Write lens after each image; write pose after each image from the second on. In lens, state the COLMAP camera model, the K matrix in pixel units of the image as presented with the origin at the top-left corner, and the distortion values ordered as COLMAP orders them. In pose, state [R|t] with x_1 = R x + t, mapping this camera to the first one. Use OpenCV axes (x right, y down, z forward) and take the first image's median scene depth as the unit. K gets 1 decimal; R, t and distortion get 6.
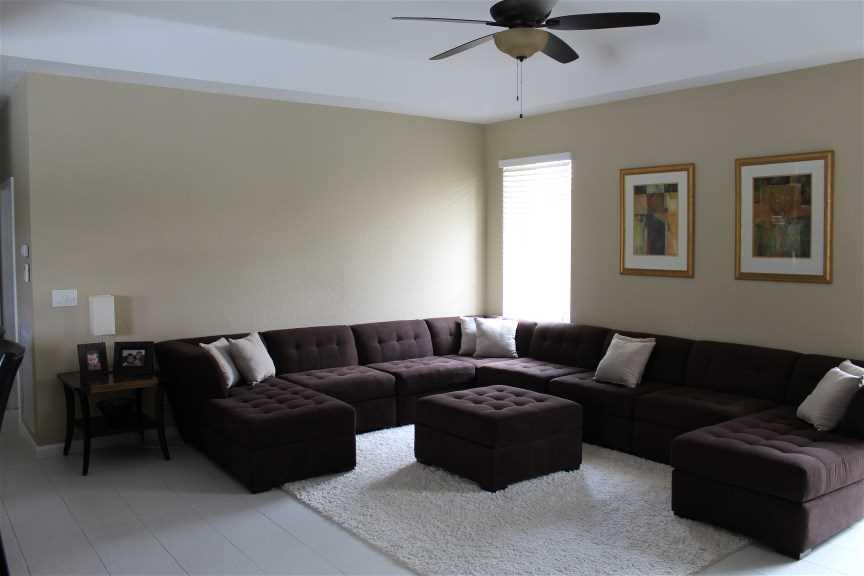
lens RADIAL K [[747.0, 0, 432.0], [0, 747.0, 288.0], [0, 0, 1]] dist [-0.138164, 0.157515]
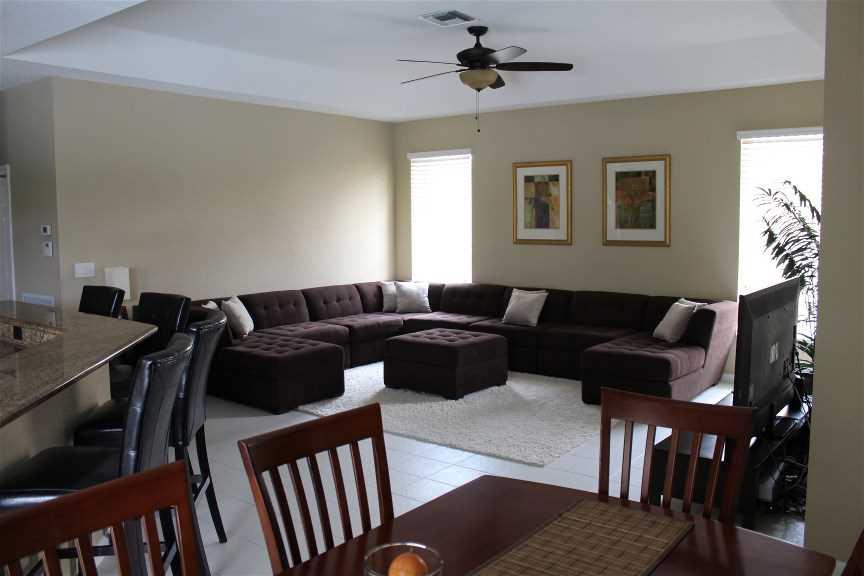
lens RADIAL K [[747.0, 0, 432.0], [0, 747.0, 288.0], [0, 0, 1]] dist [-0.138164, 0.157515]
pose [[0.968594, -0.029694, 0.246867, -0.229287], [0.022795, 0.999267, 0.030756, 0.017139], [-0.247599, -0.024163, 0.968561, -0.257038]]
